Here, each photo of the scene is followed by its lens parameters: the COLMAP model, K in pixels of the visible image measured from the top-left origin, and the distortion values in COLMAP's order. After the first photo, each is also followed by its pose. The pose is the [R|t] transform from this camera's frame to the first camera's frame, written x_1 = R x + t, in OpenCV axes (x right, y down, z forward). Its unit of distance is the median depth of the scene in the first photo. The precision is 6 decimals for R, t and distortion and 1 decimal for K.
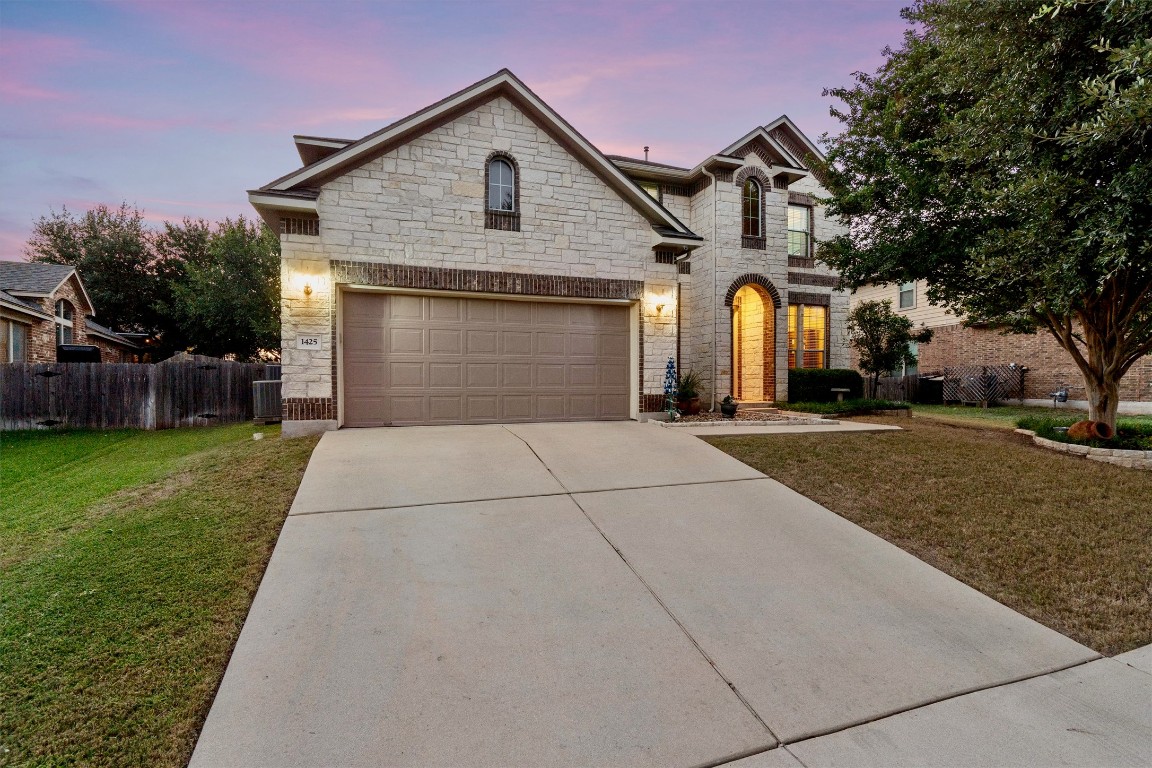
lens RADIAL K [[531.3, 0, 577.1], [0, 531.3, 387.9], [0, 0, 1]] dist [0.002738, 0.000693]
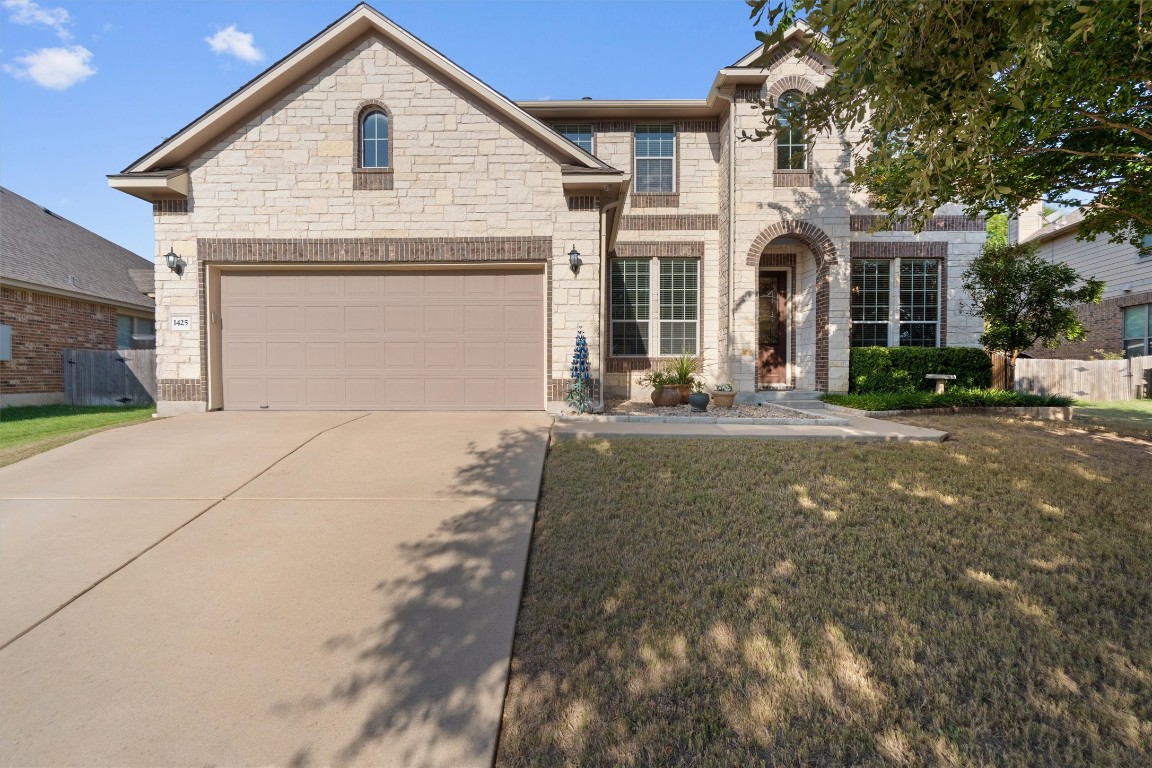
lens RADIAL K [[531.3, 0, 576.5], [0, 531.3, 380.4], [0, 0, 1]] dist [0.002738, 0.000693]
pose [[0.934077, 0.007143, -0.357001, 0.480503], [-0.004976, 0.999963, 0.006986, 0.009268], [0.357038, -0.004749, 0.934078, 0.293270]]
